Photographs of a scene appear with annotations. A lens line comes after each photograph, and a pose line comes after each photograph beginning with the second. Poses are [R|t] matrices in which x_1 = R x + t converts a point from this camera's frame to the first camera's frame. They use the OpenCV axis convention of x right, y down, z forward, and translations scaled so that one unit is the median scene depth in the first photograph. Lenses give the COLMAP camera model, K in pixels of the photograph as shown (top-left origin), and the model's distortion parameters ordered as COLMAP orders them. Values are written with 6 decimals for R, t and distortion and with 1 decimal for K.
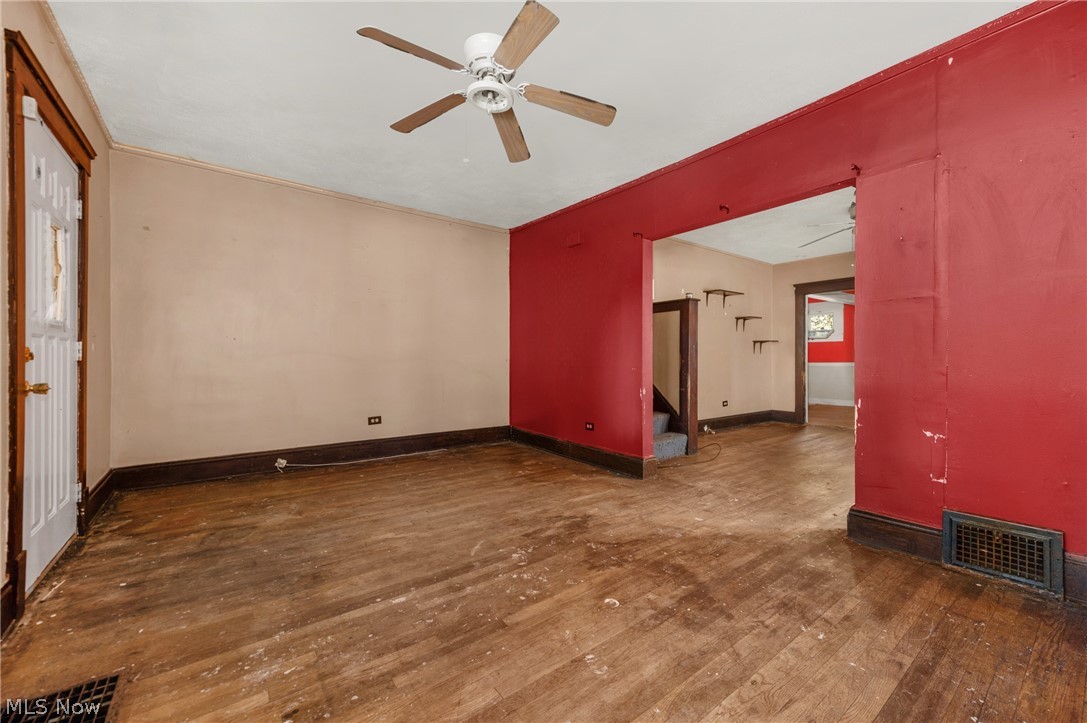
lens RADIAL K [[425.9, 0, 564.9], [0, 425.9, 358.8], [0, 0, 1]] dist [0.018165, -0.005263]
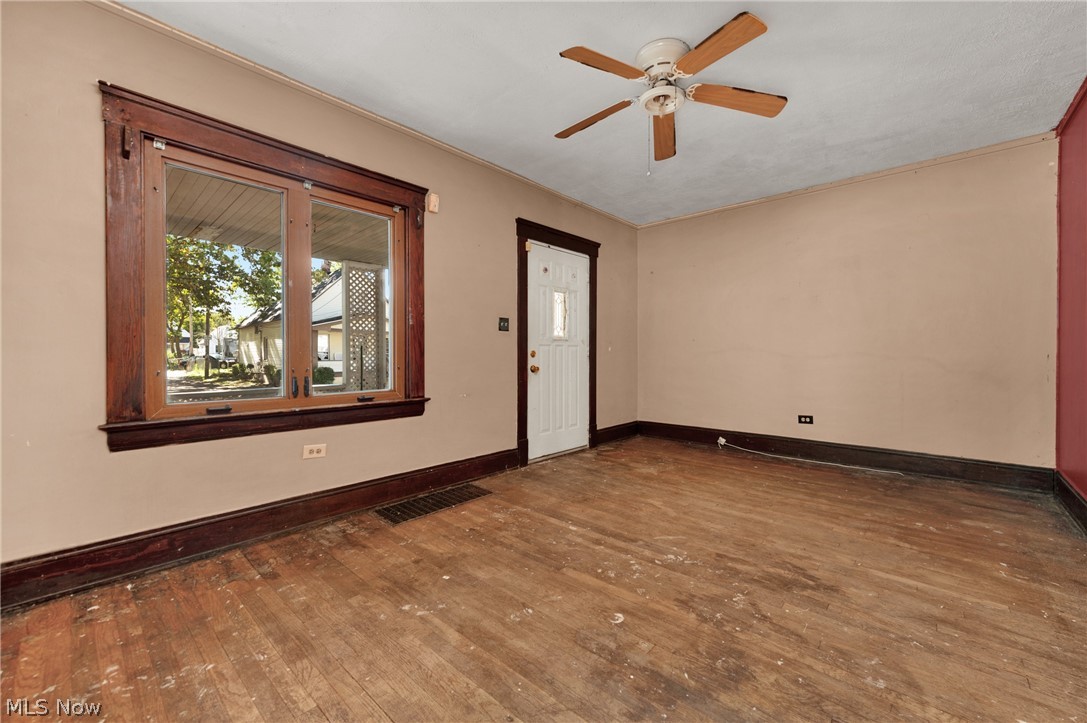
lens RADIAL K [[431.6, 0, 555.3], [0, 431.6, 355.0], [0, 0, 1]] dist [0.014869, -0.005566]
pose [[0.186935, -0.001295, -0.982371, 0.833795], [0.003177, 0.999995, -0.000714, -0.000497], [0.982367, -0.002987, 0.186938, 0.575072]]
